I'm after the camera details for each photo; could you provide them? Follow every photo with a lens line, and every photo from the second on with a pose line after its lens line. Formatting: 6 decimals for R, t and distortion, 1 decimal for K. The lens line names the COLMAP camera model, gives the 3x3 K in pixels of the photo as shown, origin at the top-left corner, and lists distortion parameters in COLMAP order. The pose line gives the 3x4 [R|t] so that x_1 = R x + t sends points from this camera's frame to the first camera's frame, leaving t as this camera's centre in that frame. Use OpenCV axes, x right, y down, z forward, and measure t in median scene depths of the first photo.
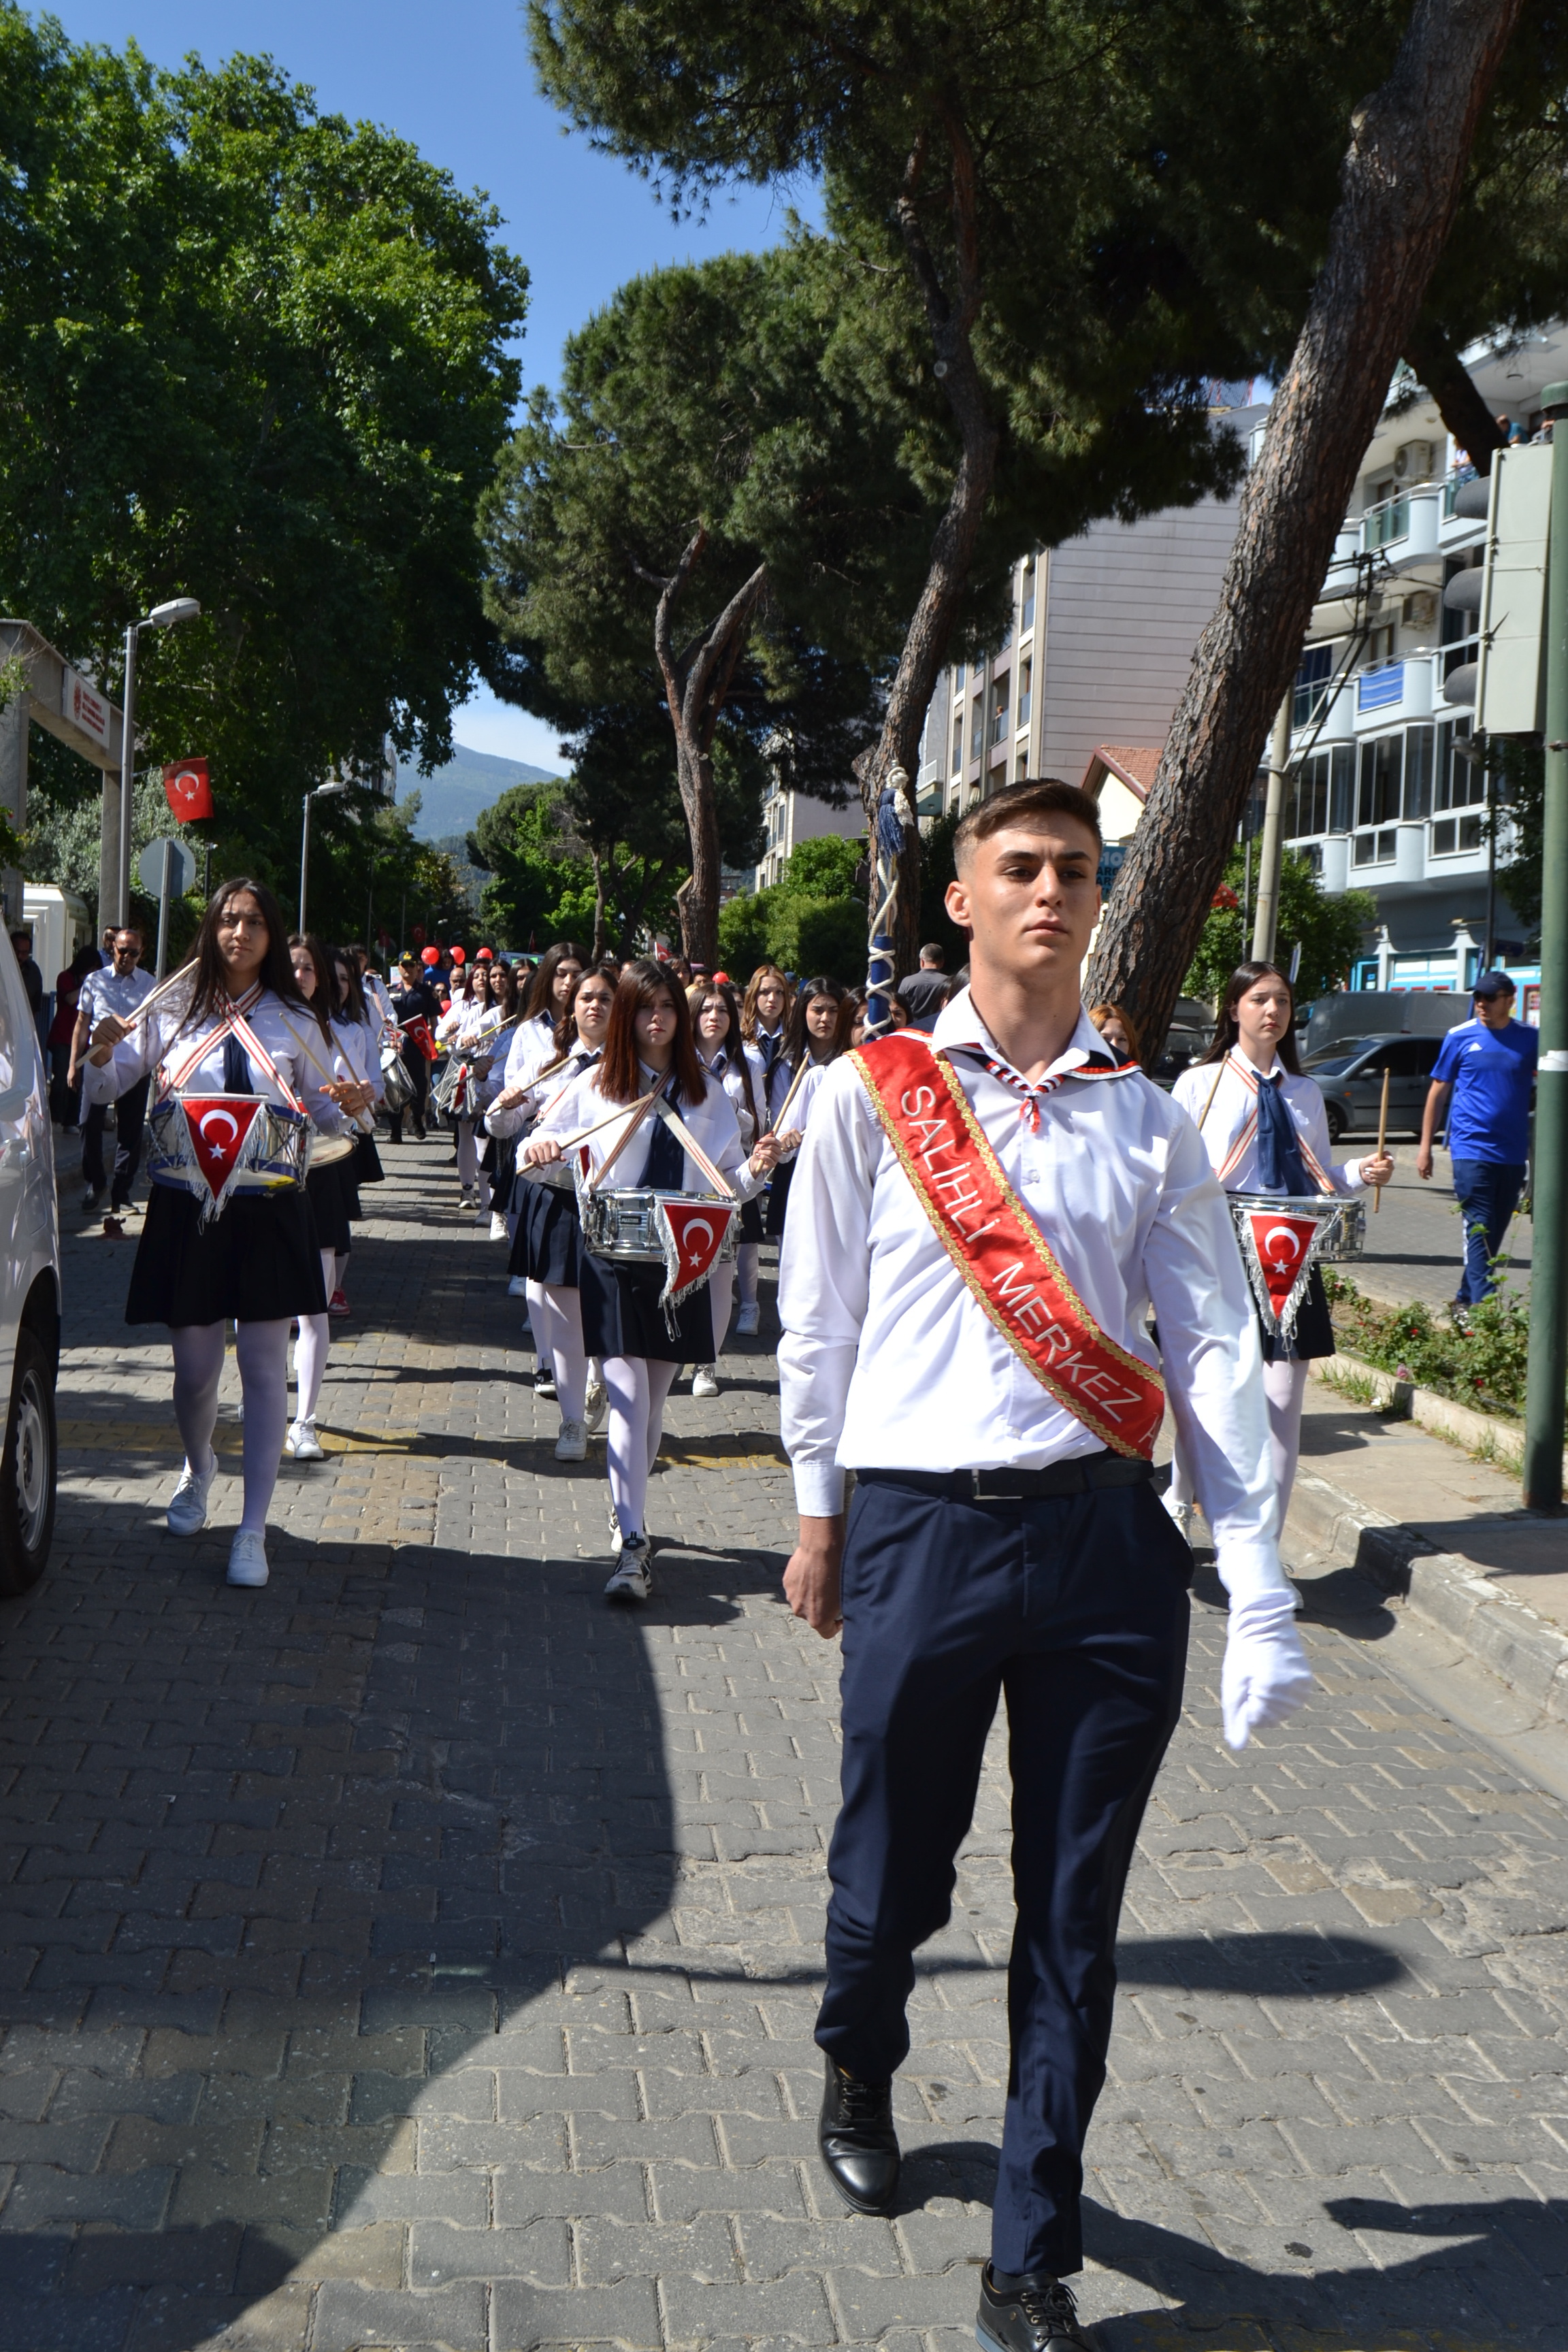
lens RADIAL K [[2439.6, 0, 783.0], [0, 2439.6, 1194.3], [0, 0, 1]] dist [-0.057636, 0.000000]
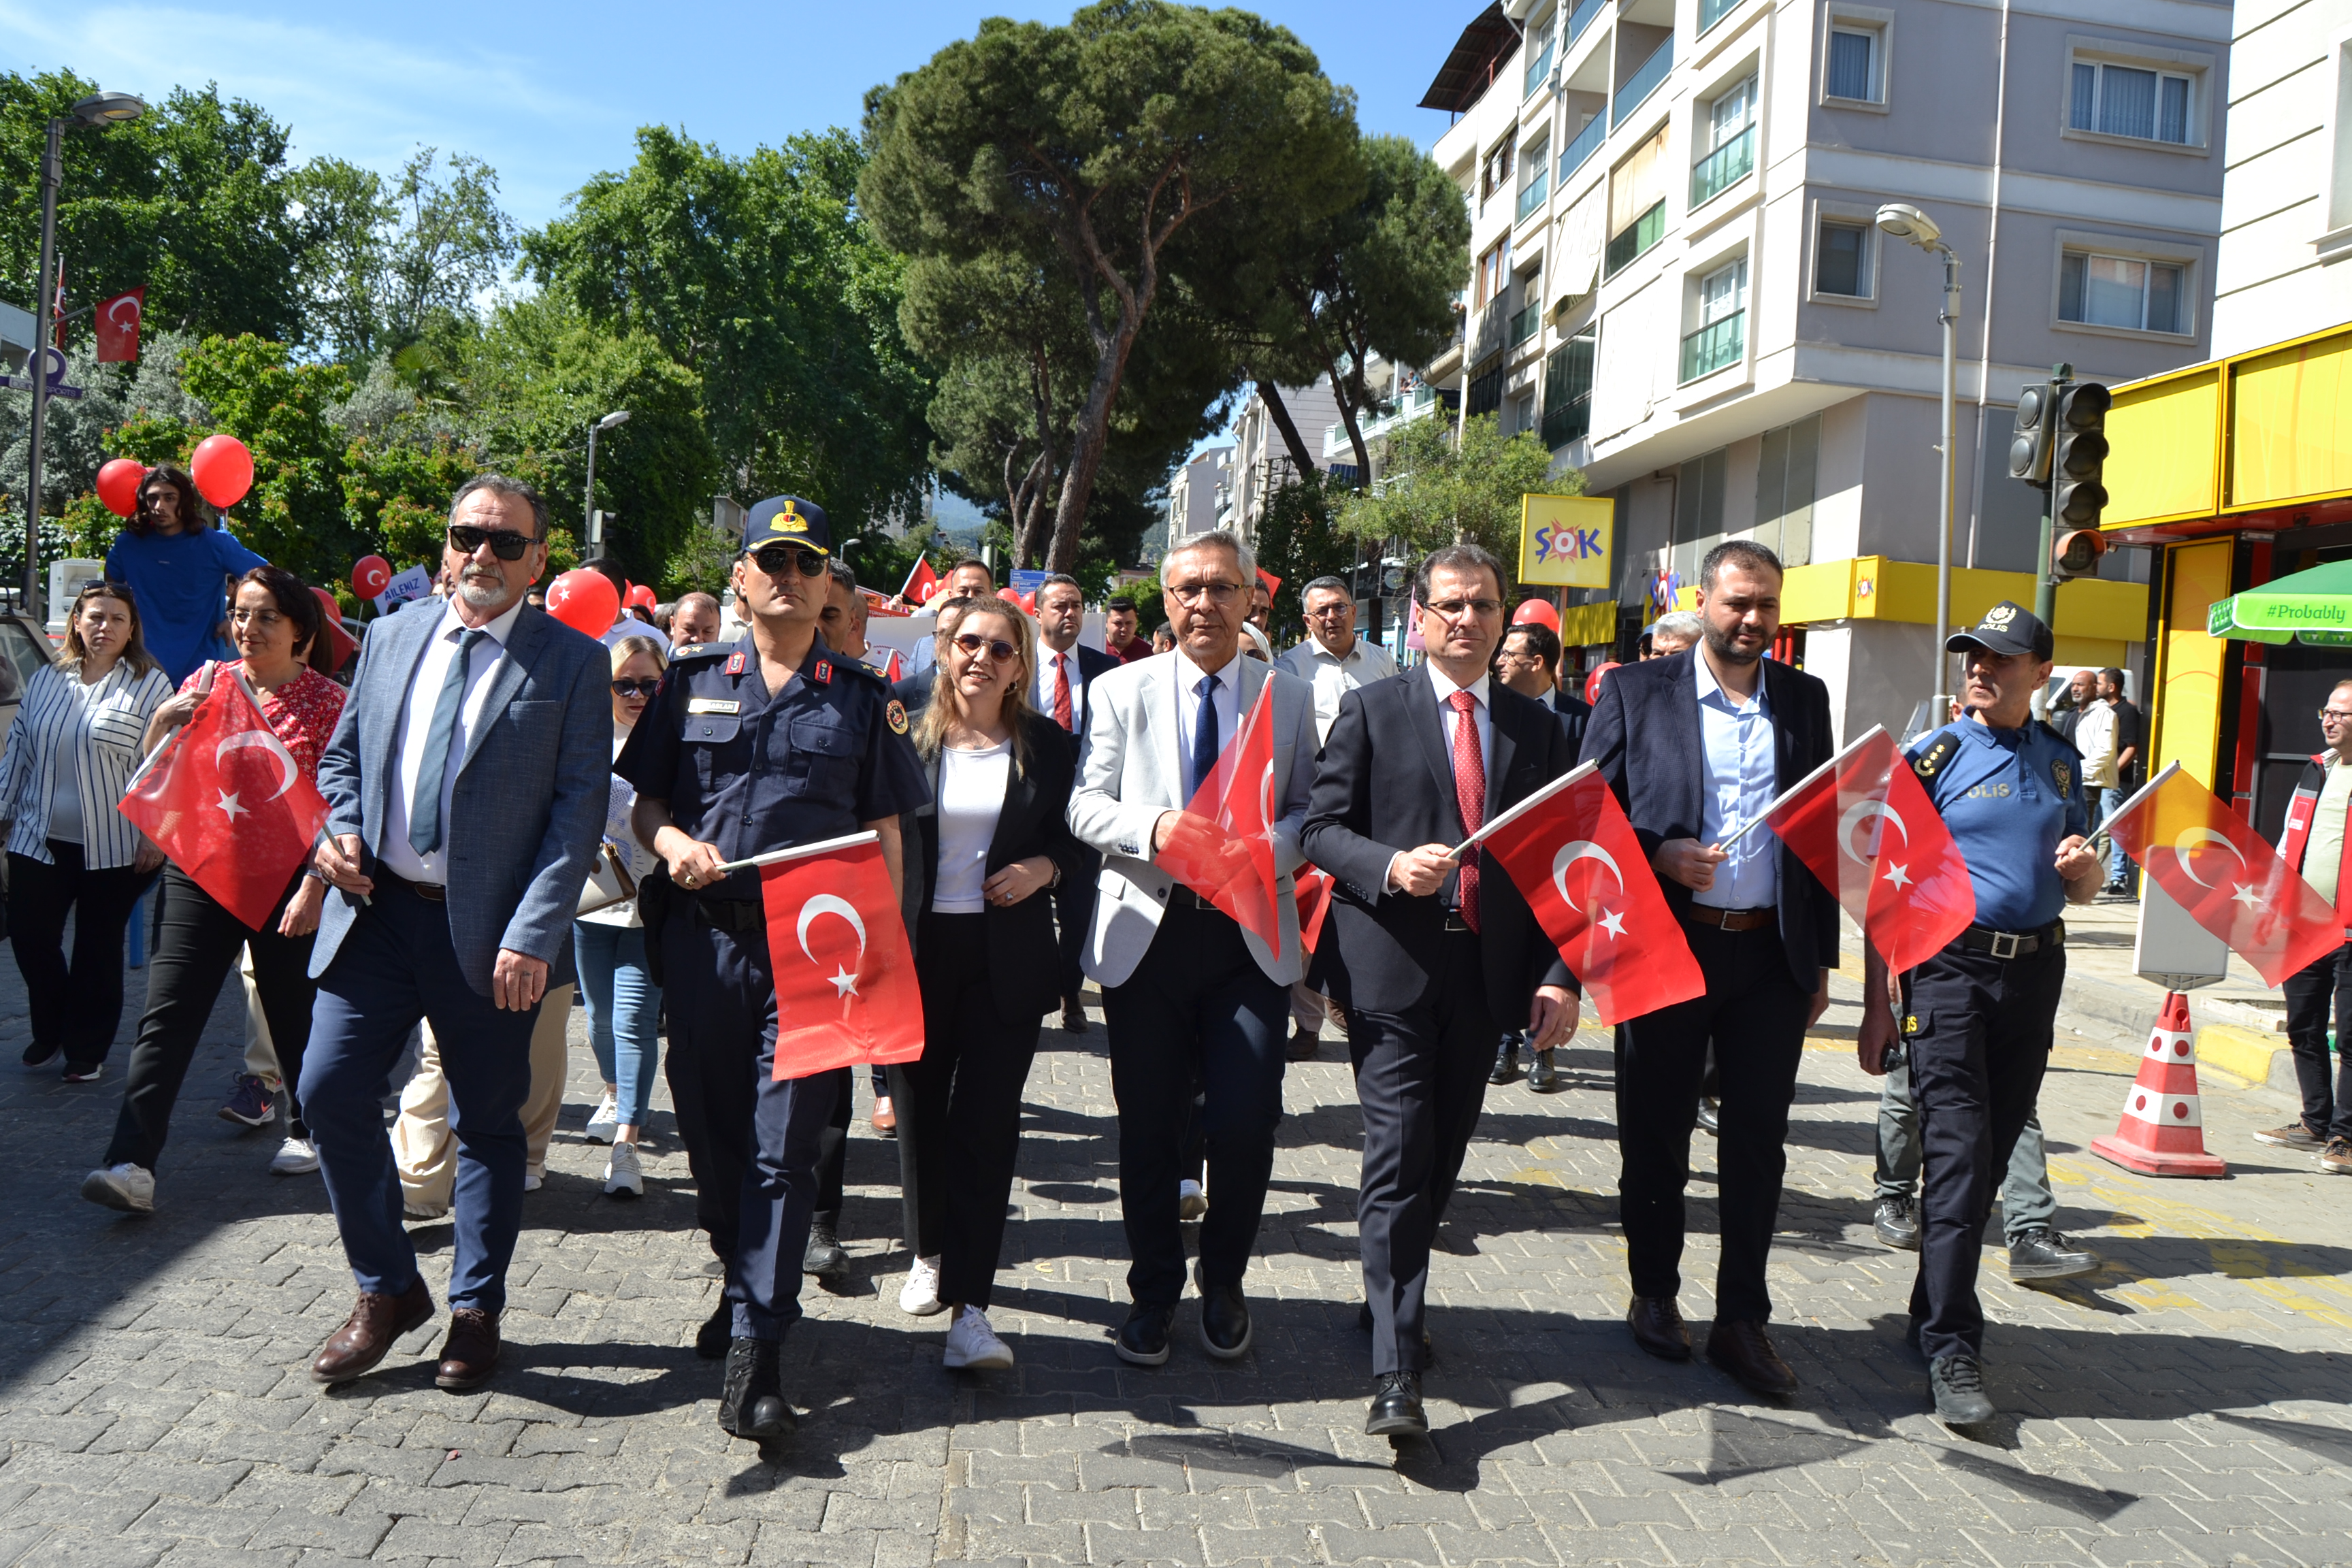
lens RADIAL K [[1854.8, 0, 1180.7], [0, 1854.8, 764.7], [0, 0, 1]] dist [-0.086316, 0.025074]
pose [[0.999087, 0.024271, -0.035156, 0.153132], [-0.024885, 0.999543, -0.017157, 0.049278], [0.034724, 0.018016, 0.999235, -0.578507]]
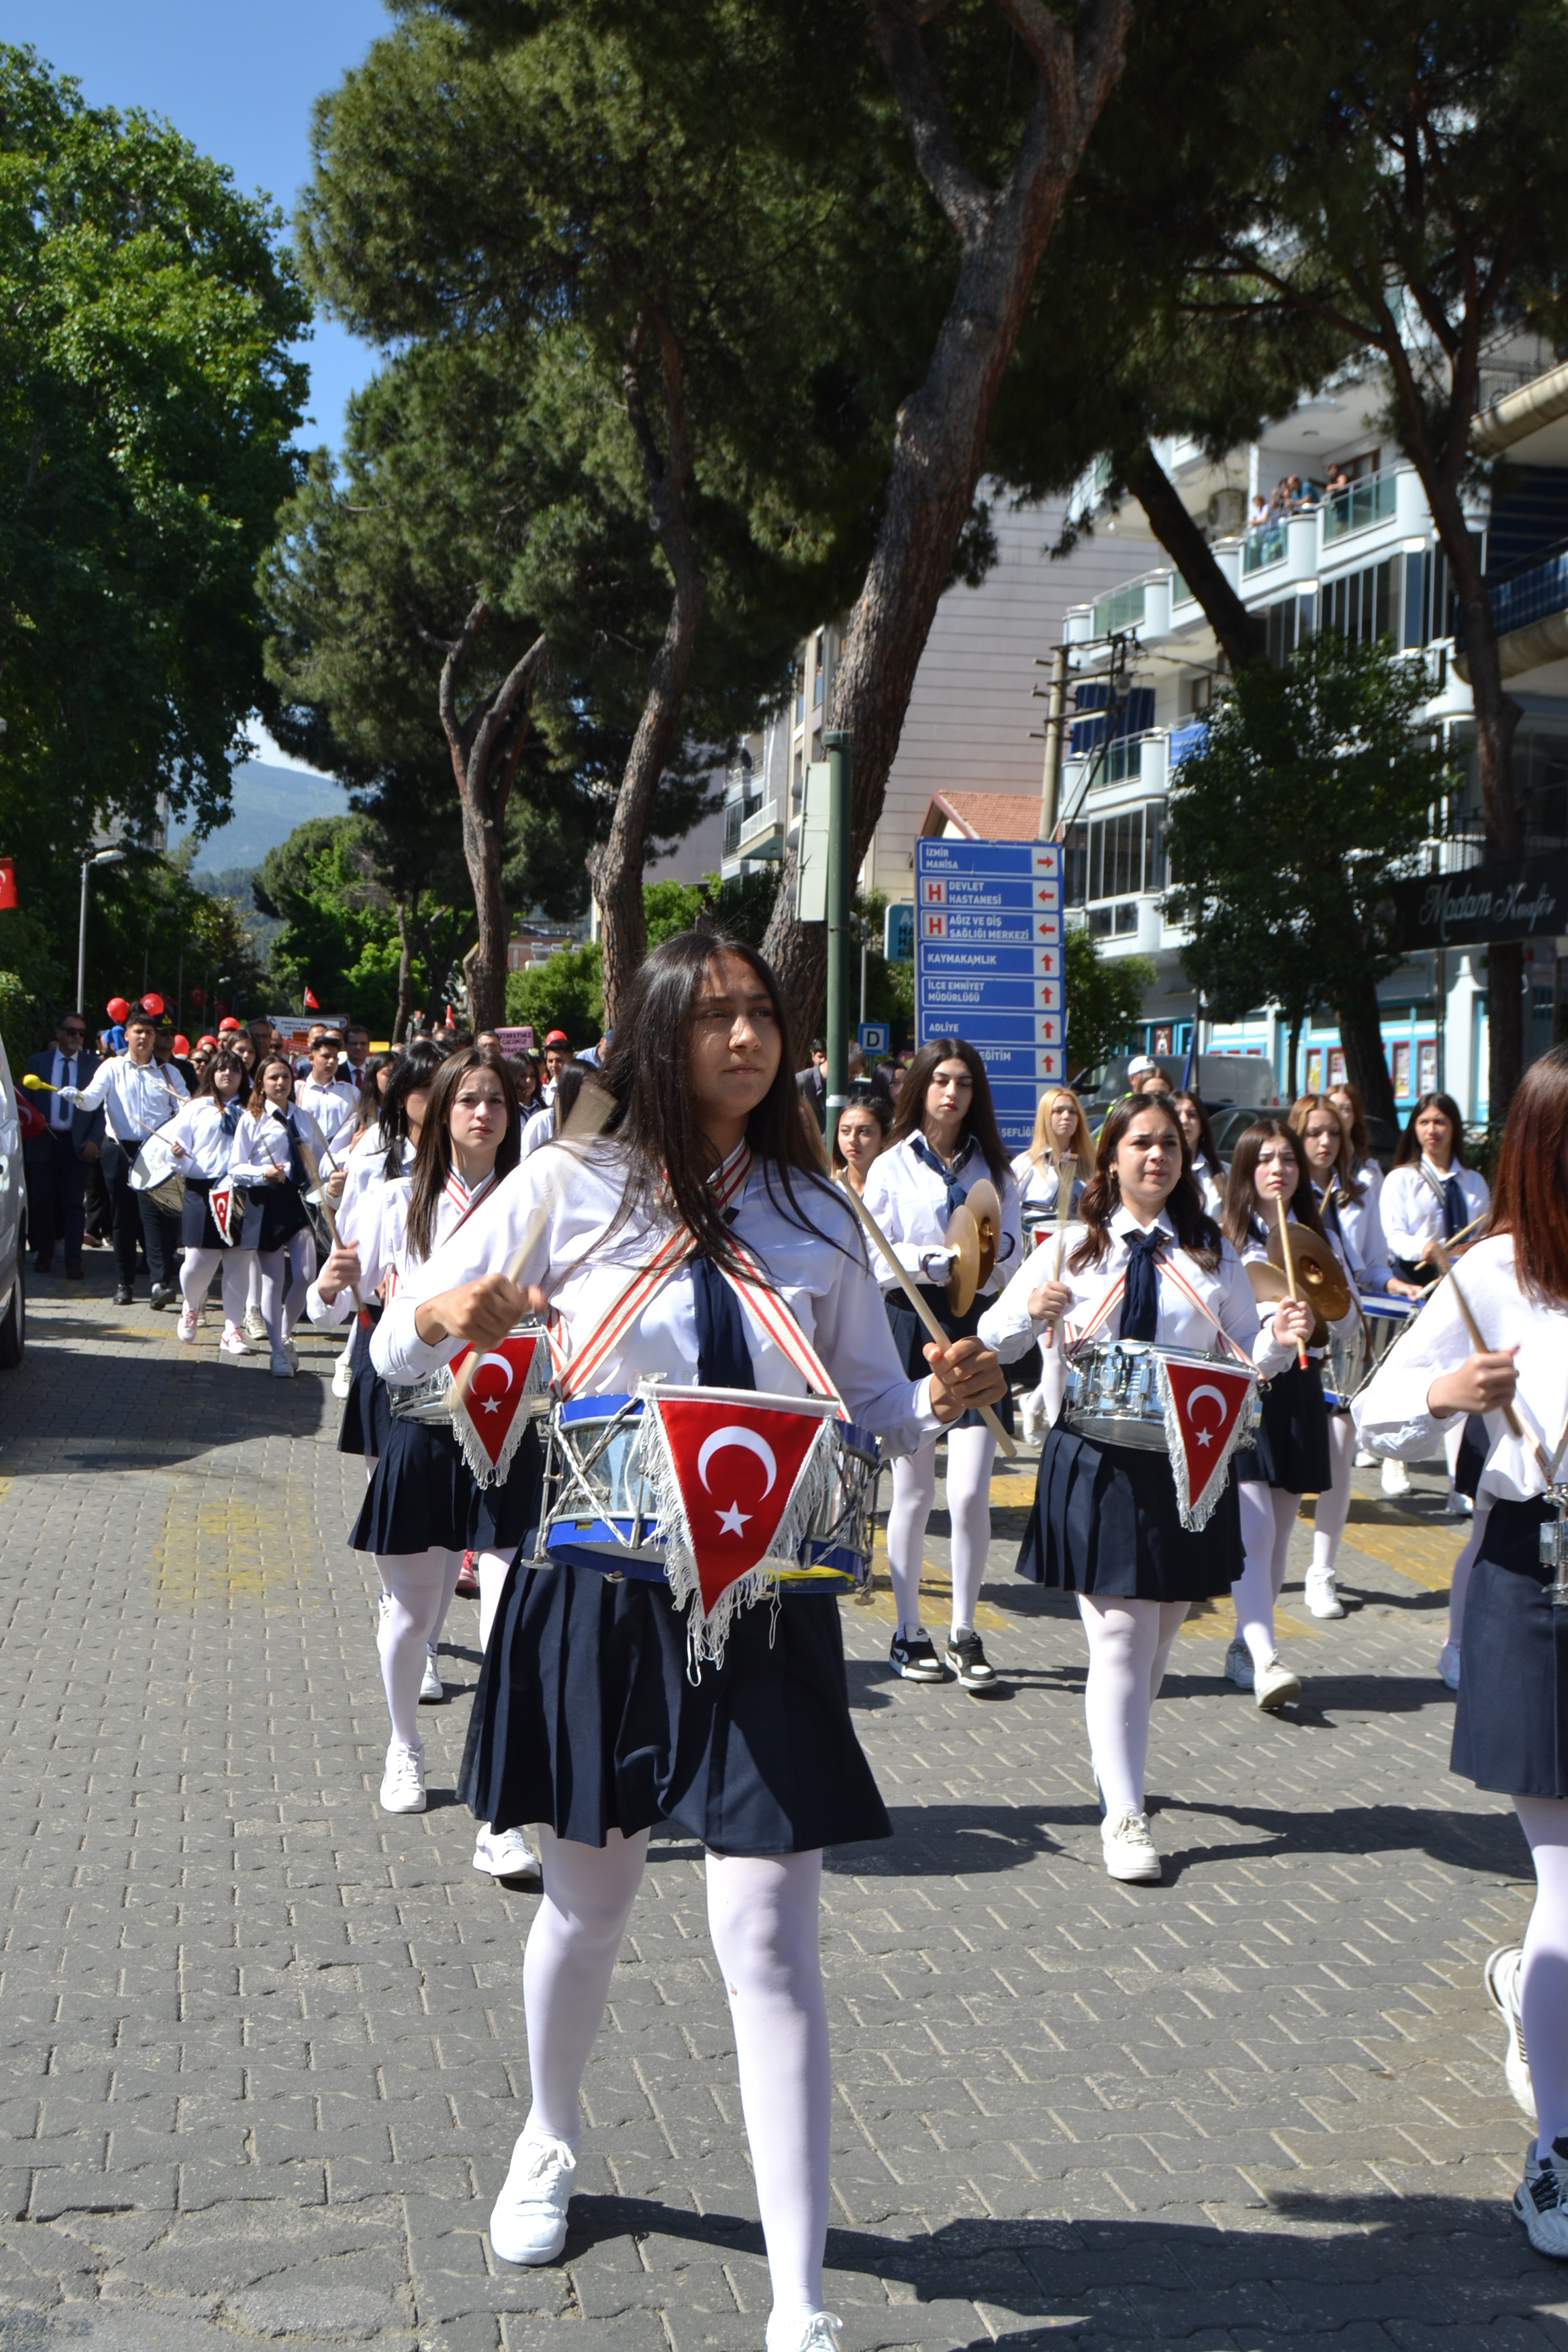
lens RADIAL K [[3006.7, 0, 780.9], [0, 3006.7, 1174.8], [0, 0, 1]] dist [-0.051629, 0.000000]
pose [[0.998975, -0.008636, 0.044439, 0.027322], [0.010556, 0.999013, -0.043155, 0.014973], [-0.044022, 0.043580, 0.998080, -0.193113]]
